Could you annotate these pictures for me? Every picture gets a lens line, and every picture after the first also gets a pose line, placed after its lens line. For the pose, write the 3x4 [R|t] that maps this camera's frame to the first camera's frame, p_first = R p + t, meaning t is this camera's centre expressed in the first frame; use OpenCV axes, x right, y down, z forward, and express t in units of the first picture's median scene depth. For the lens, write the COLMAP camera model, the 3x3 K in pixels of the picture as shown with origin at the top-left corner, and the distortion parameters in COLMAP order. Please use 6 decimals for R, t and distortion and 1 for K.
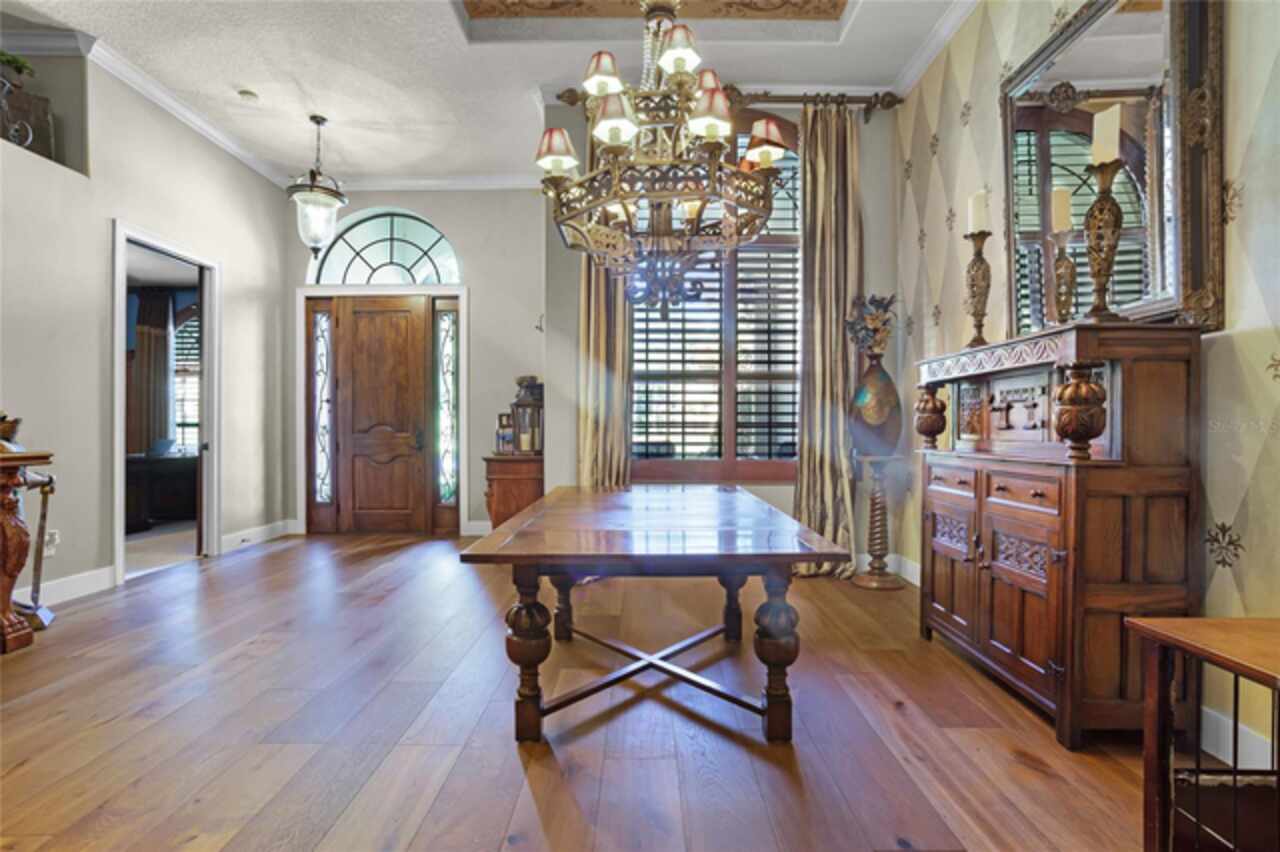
lens RADIAL K [[634.7, 0, 642.9], [0, 634.7, 428.0], [0, 0, 1]] dist [-0.060366, 0.057280]
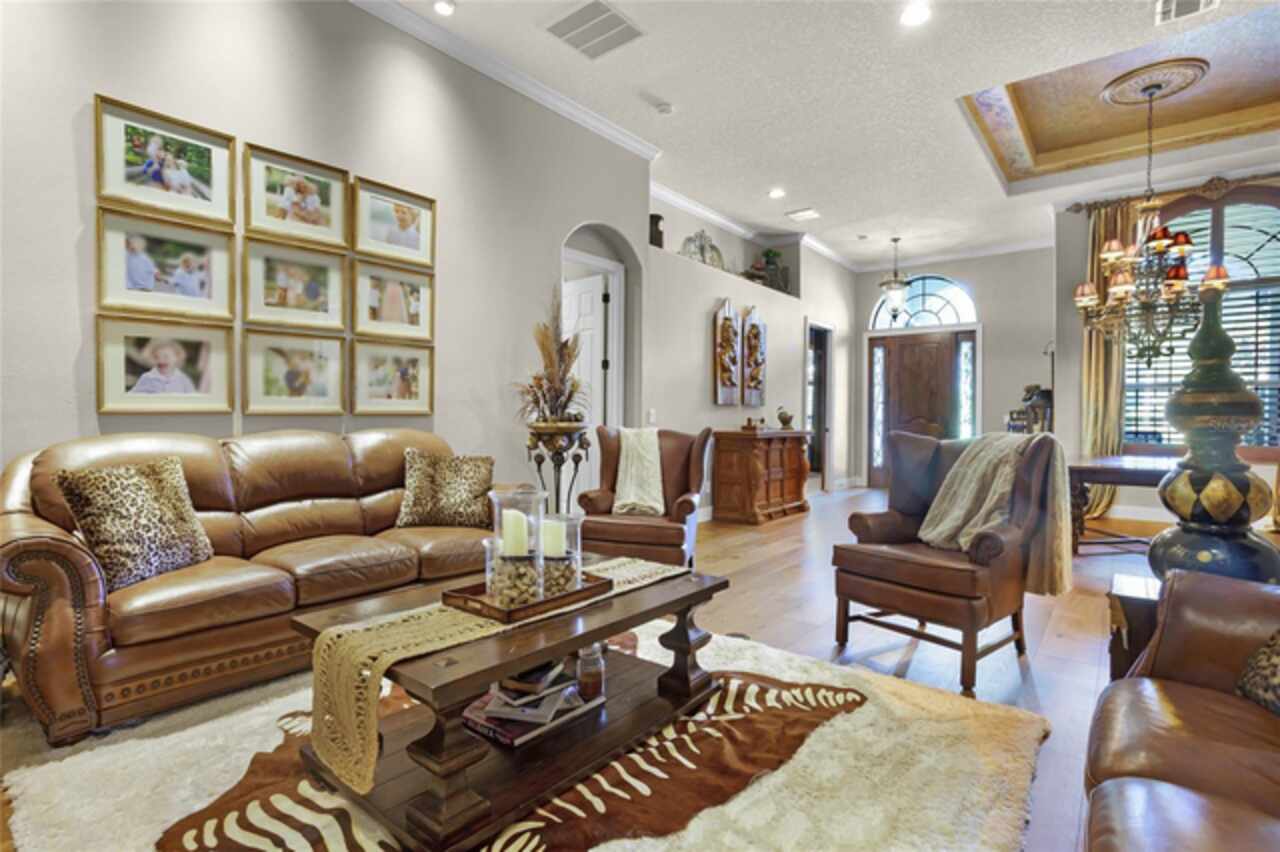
lens RADIAL K [[634.7, 0, 642.9], [0, 634.7, 428.0], [0, 0, 1]] dist [-0.060366, 0.057280]
pose [[0.788585, 0.011171, -0.614824, -0.004537], [-0.002576, 0.999886, 0.014864, -0.002671], [0.614921, -0.010138, 0.788524, -0.723472]]
